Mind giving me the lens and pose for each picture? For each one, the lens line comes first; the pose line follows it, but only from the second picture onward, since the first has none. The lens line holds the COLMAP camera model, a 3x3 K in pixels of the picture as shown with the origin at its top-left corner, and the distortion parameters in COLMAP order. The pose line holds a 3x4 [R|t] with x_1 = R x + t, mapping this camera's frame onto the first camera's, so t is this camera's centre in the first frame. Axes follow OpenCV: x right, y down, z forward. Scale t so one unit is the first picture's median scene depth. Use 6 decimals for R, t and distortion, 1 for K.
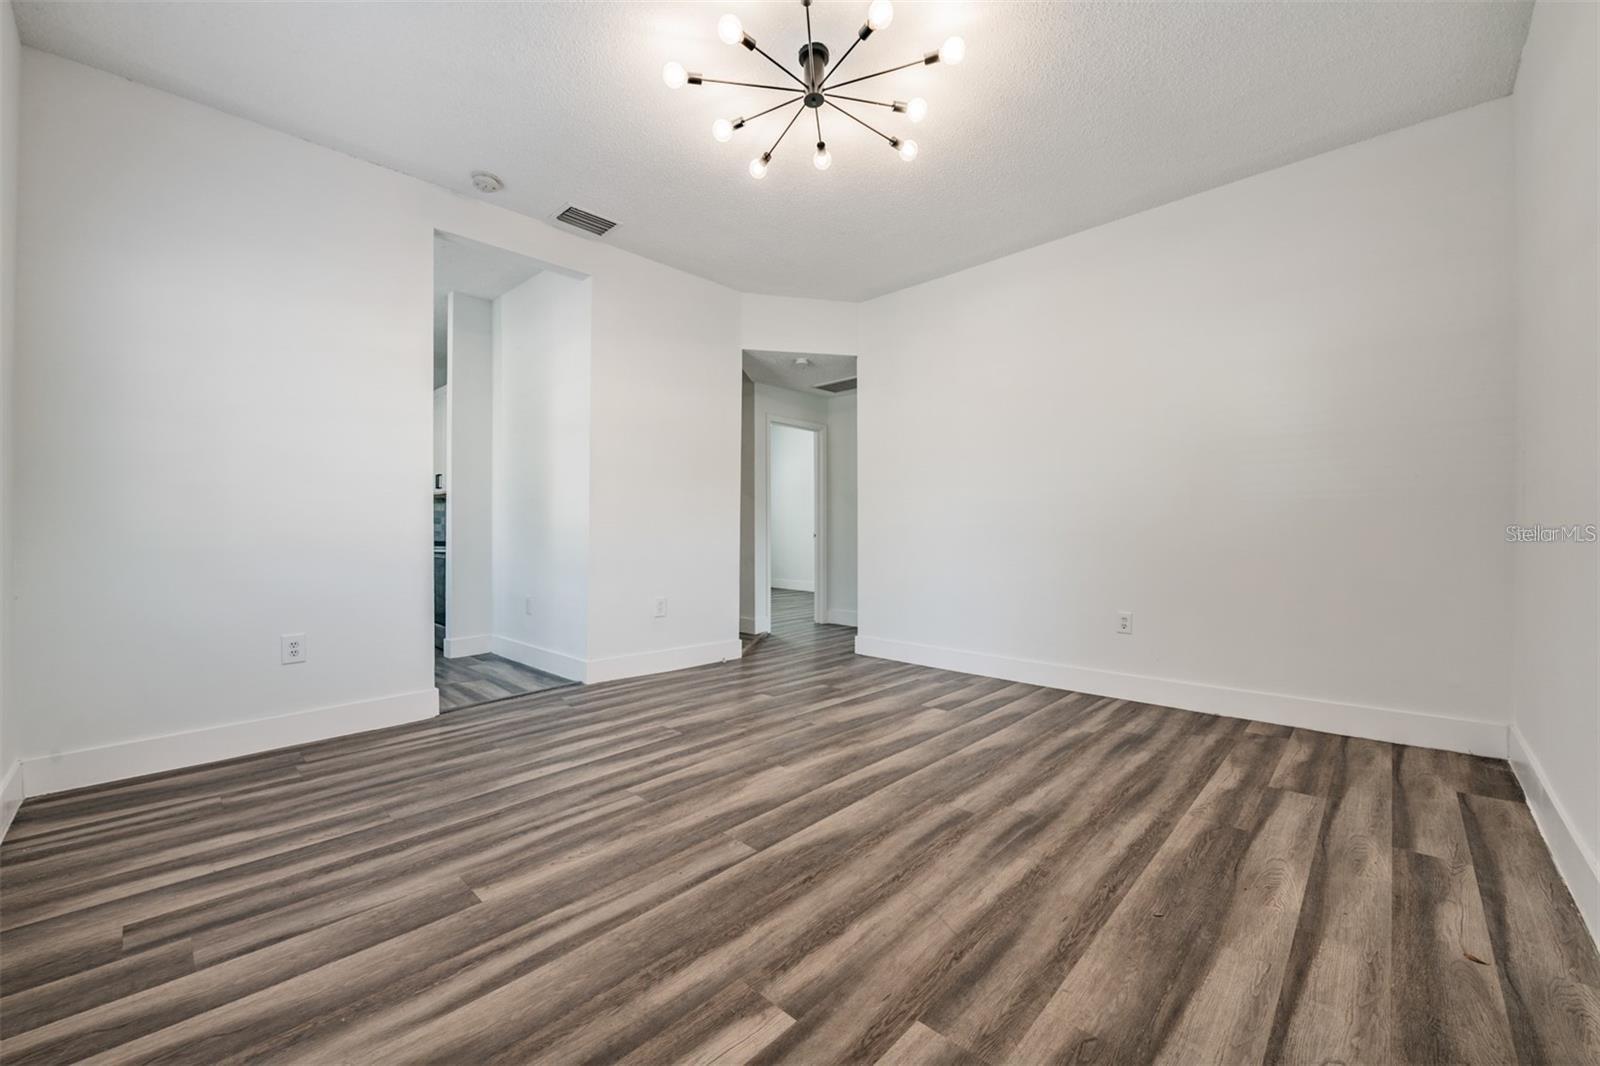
lens RADIAL K [[644.5, 0, 802.7], [0, 644.5, 531.4], [0, 0, 1]] dist [-0.002168, -0.000285]
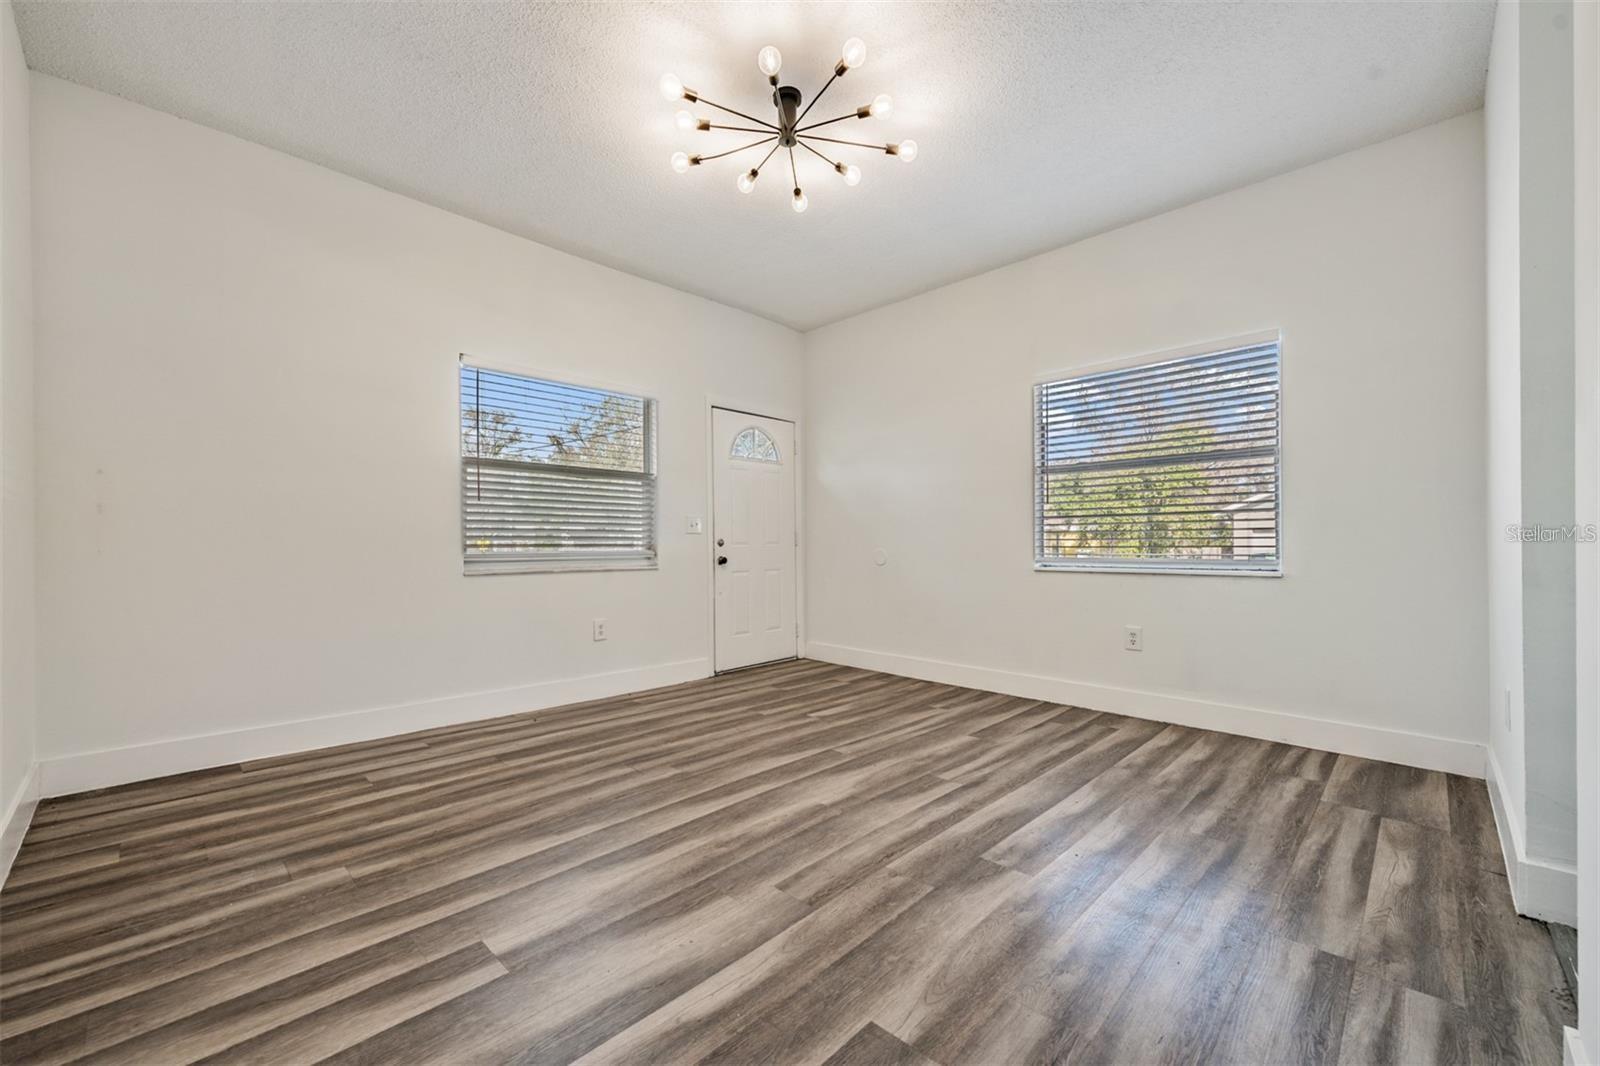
lens RADIAL K [[644.5, 0, 797.2], [0, 644.5, 540.0], [0, 0, 1]] dist [-0.002168, -0.000285]
pose [[-0.999672, 0.005898, 0.024904, -0.023173], [0.005784, 0.999972, -0.004648, -0.010034], [-0.024931, -0.004503, -0.999679, 2.081227]]
